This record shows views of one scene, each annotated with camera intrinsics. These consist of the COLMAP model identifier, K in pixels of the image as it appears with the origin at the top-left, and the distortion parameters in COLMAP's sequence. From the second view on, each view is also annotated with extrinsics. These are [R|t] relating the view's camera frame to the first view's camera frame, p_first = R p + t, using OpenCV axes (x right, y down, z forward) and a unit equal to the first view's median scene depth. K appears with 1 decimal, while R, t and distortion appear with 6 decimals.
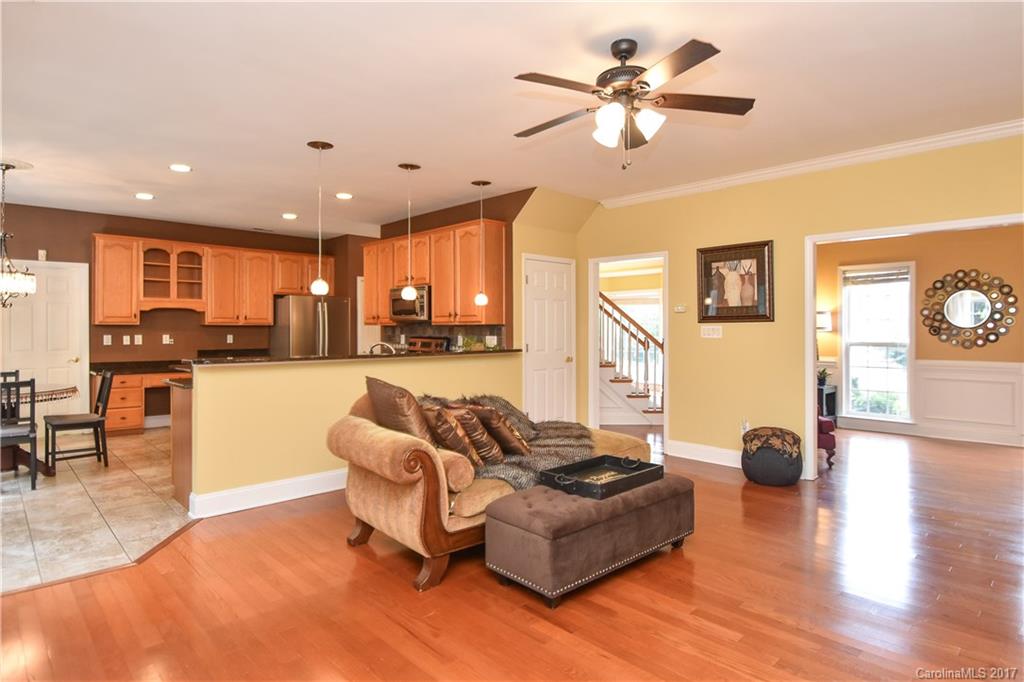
lens RADIAL K [[555.5, 0, 512.3], [0, 555.5, 329.4], [0, 0, 1]] dist [-0.030964, -0.000983]
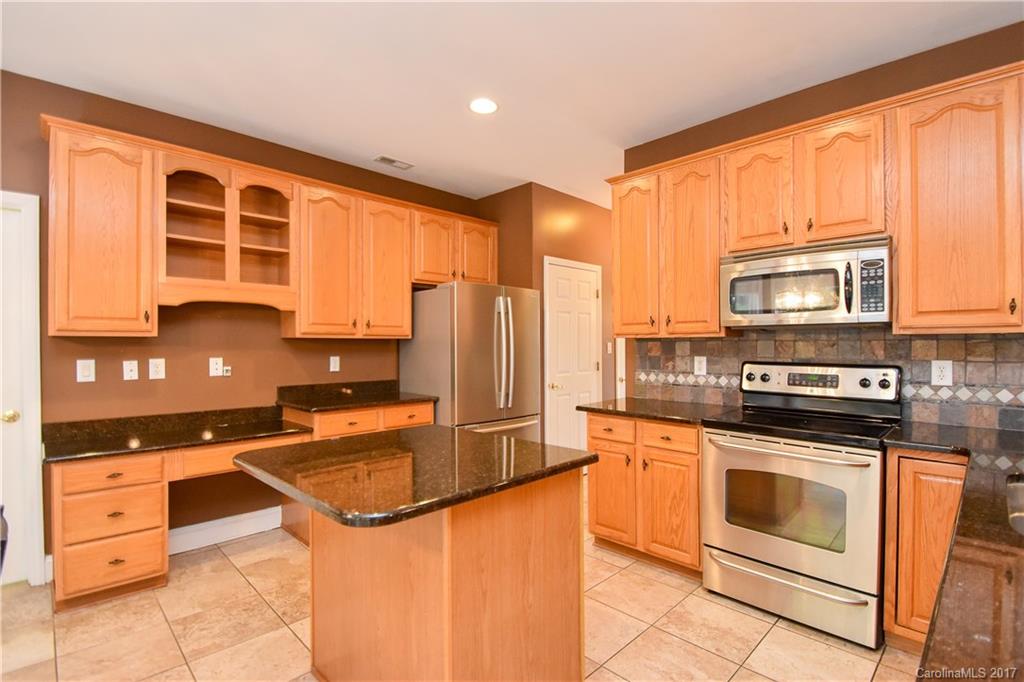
lens RADIAL K [[483.1, 0, 515.0], [0, 483.1, 346.4], [0, 0, 1]] dist [-0.016249, -0.000202]
pose [[0.999881, -0.002174, 0.015269, -0.379219], [0.002130, 0.999993, 0.002910, -0.001211], [-0.015275, -0.002877, 0.999879, 0.580054]]
